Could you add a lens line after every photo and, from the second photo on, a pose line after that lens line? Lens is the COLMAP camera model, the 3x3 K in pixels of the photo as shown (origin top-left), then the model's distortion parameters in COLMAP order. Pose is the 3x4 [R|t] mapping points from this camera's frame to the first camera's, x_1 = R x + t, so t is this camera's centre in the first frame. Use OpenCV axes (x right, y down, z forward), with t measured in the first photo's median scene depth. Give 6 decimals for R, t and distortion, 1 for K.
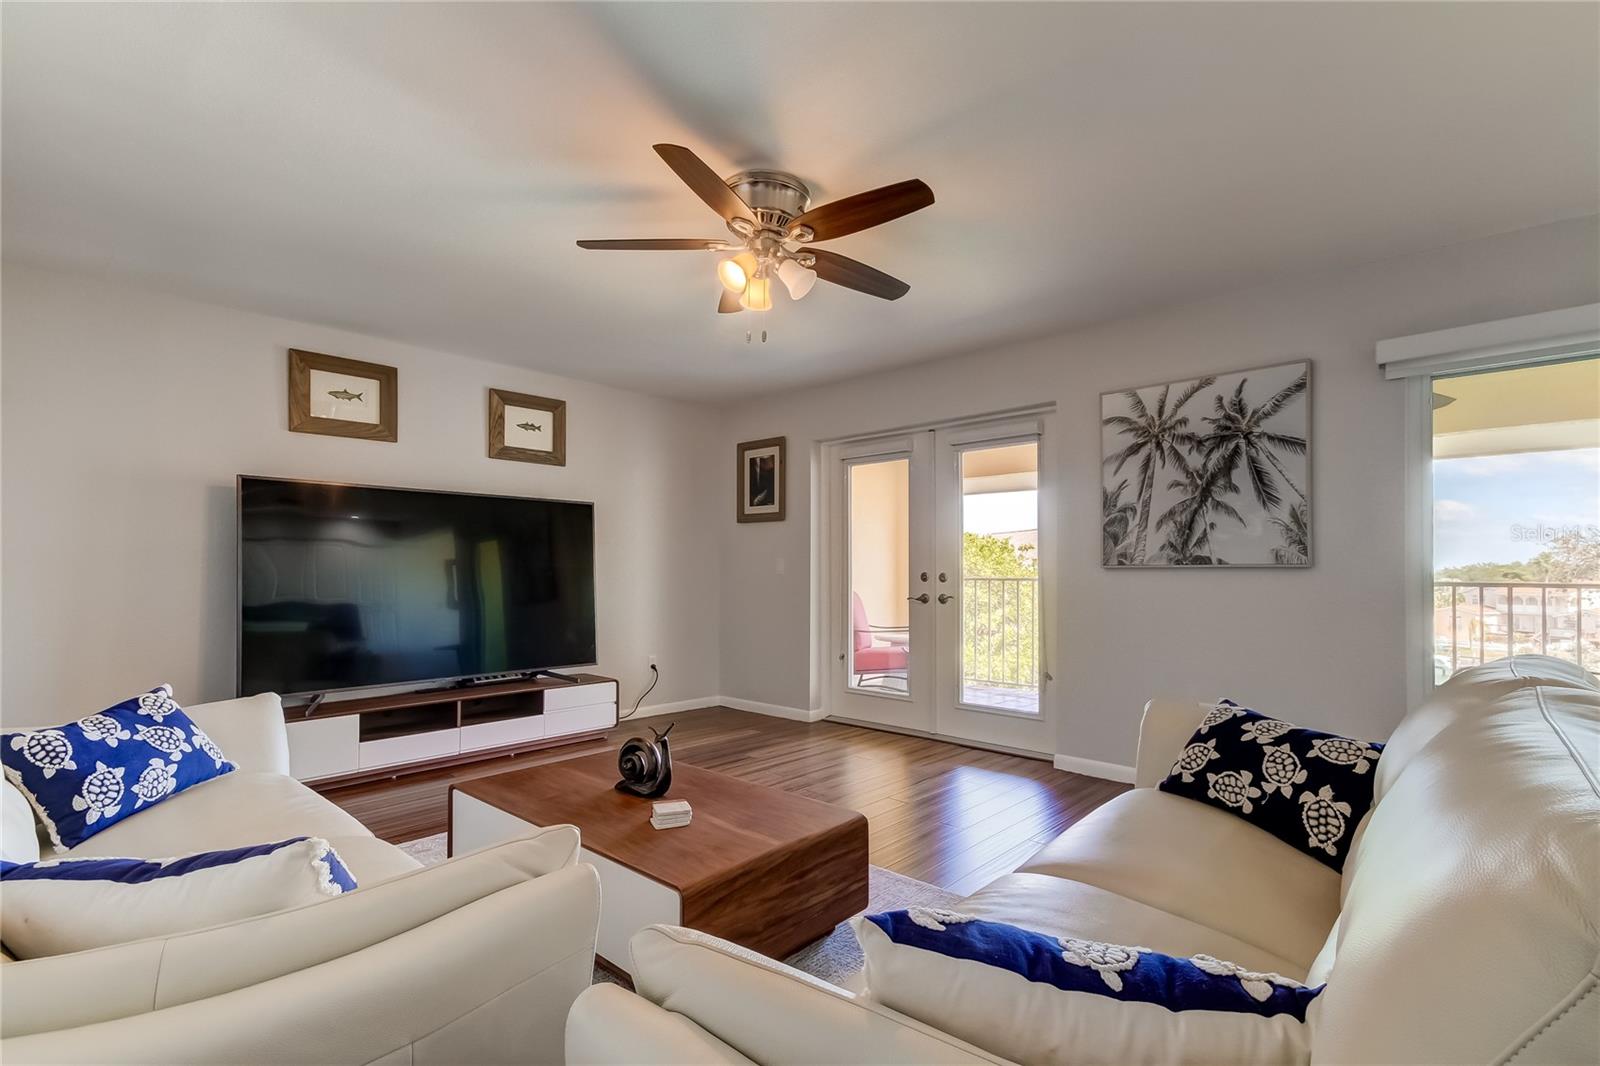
lens RADIAL K [[733.6, 0, 817.5], [0, 733.6, 565.4], [0, 0, 1]] dist [0.002238, -0.002208]
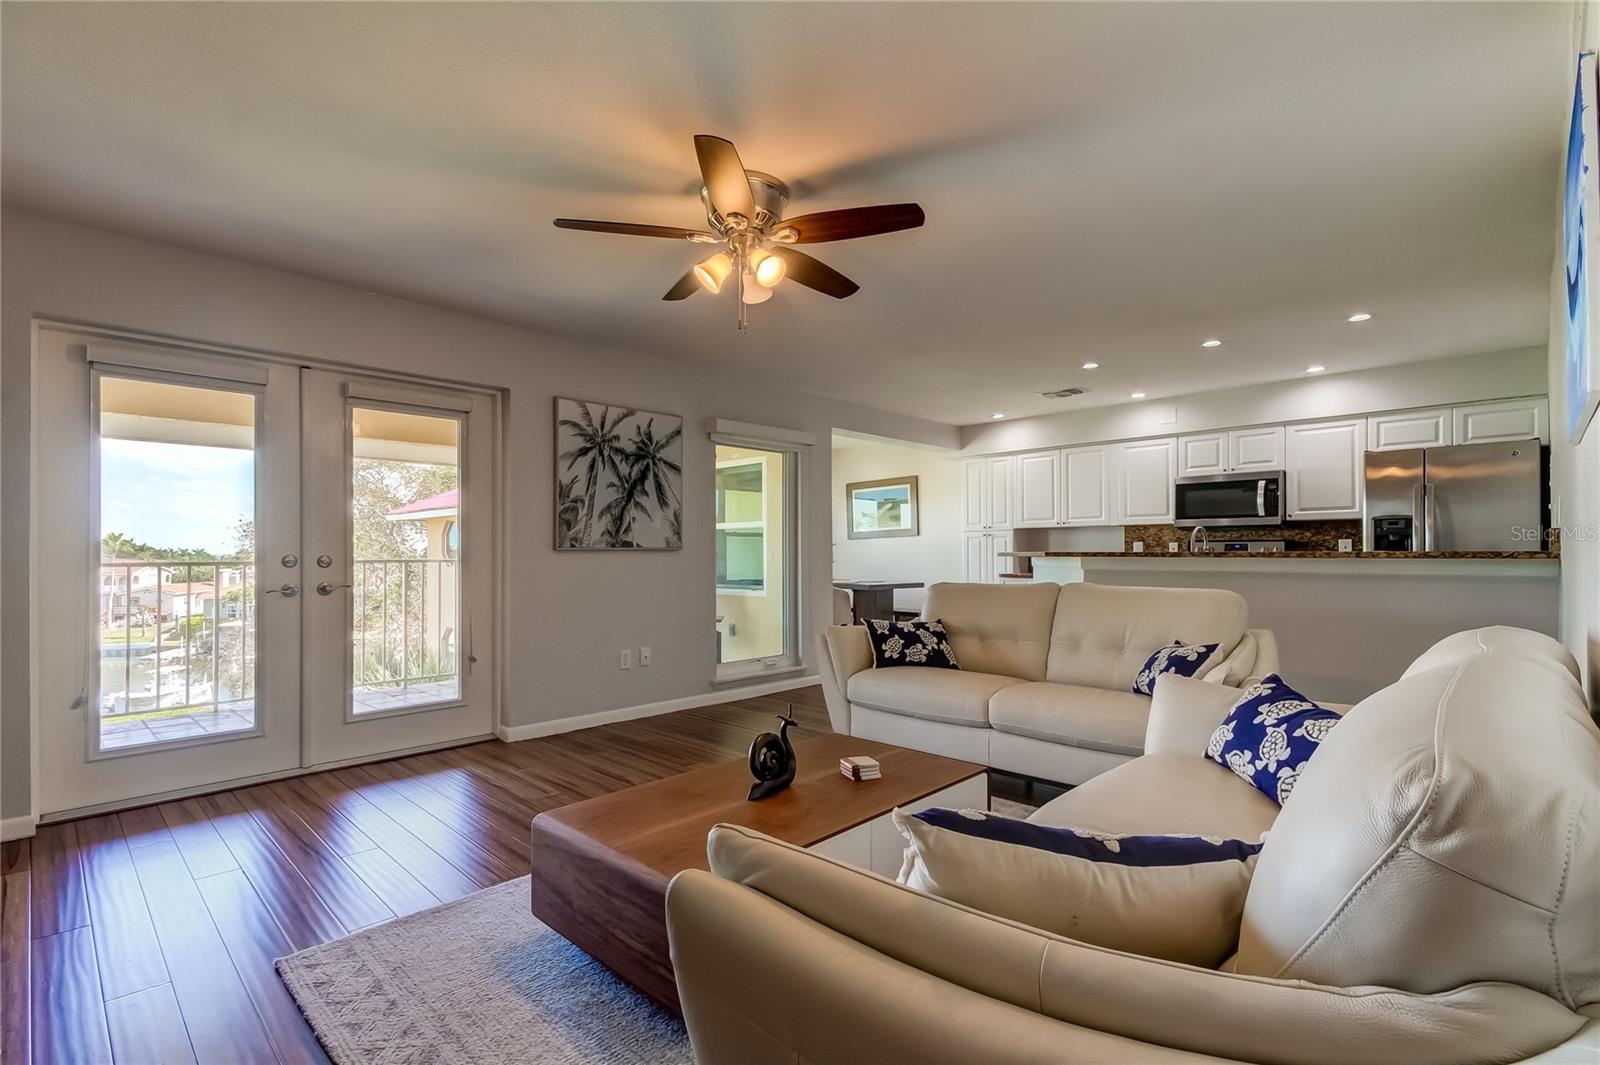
lens RADIAL K [[733.6, 0, 802.8], [0, 733.6, 542.1], [0, 0, 1]] dist [0.002238, -0.002208]
pose [[0.028434, 0.011040, 0.999535, -0.772810], [-0.007374, 0.999914, -0.010834, 0.001142], [-0.999568, -0.007062, 0.028513, 0.613299]]
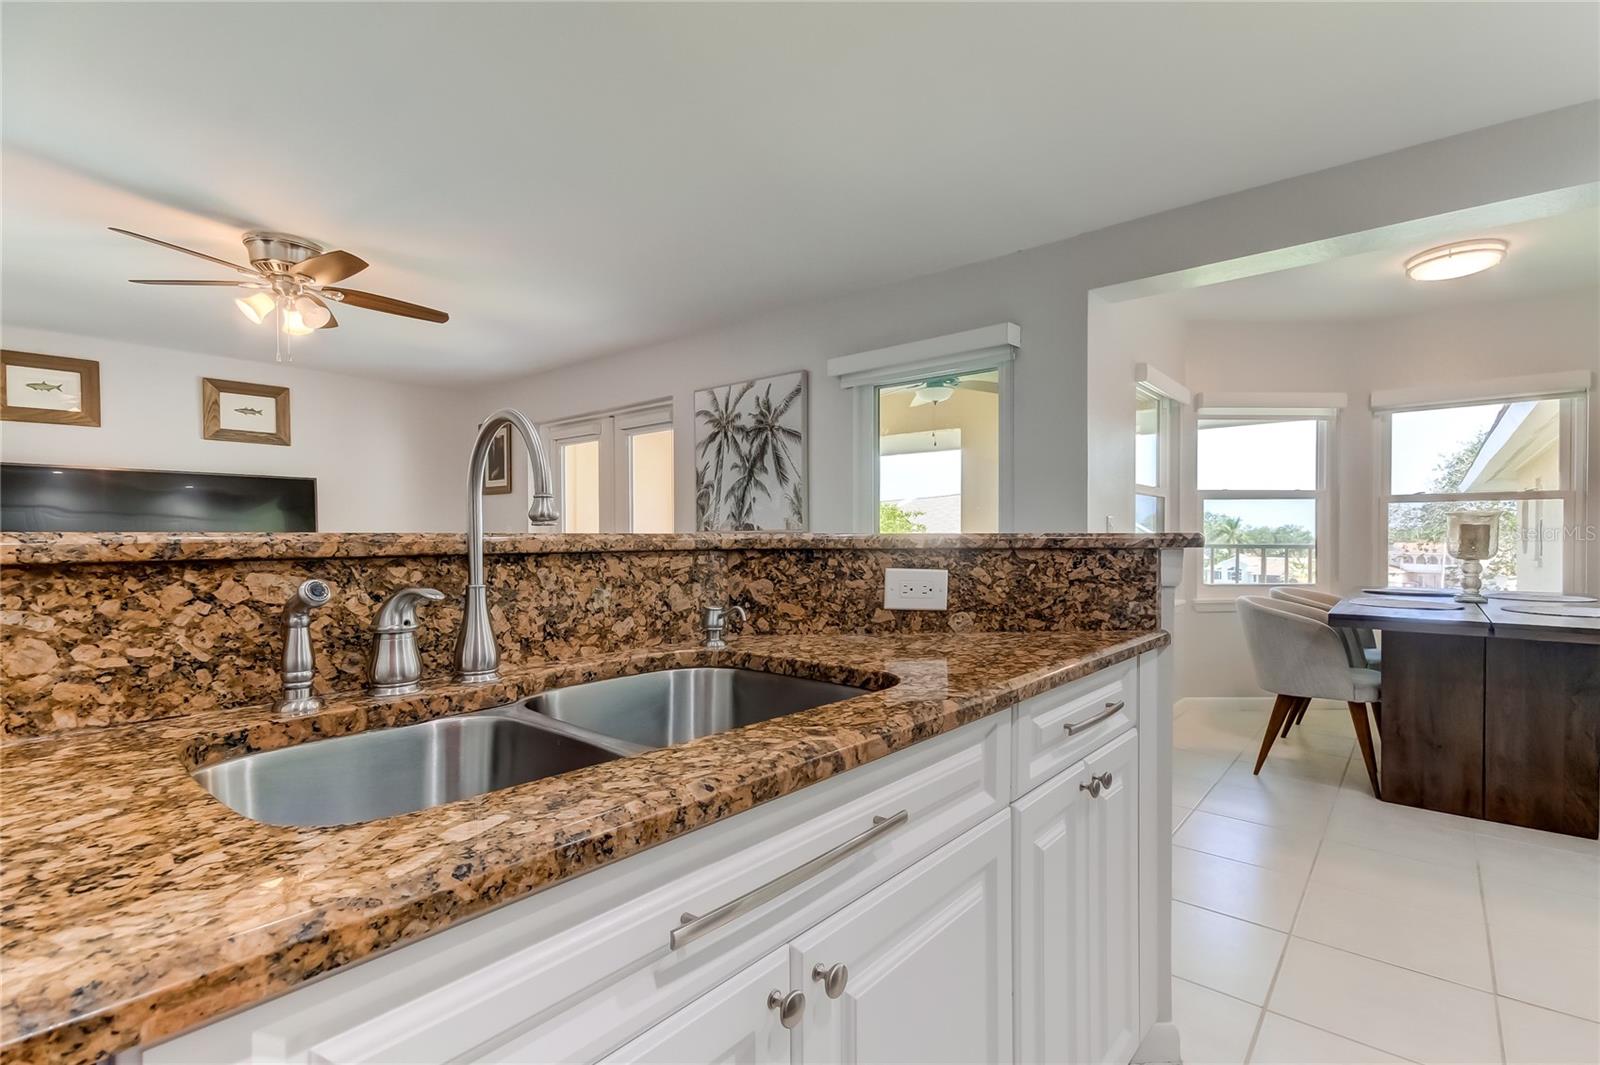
lens RADIAL K [[733.6, 0, 828.2], [0, 733.6, 542.0], [0, 0, 1]] dist [0.002238, -0.002208]
pose [[0.997835, -0.005437, 0.065541, 0.551579], [0.004494, 0.999884, 0.014522, 0.001033], [-0.065613, -0.014196, 0.997744, -0.252053]]
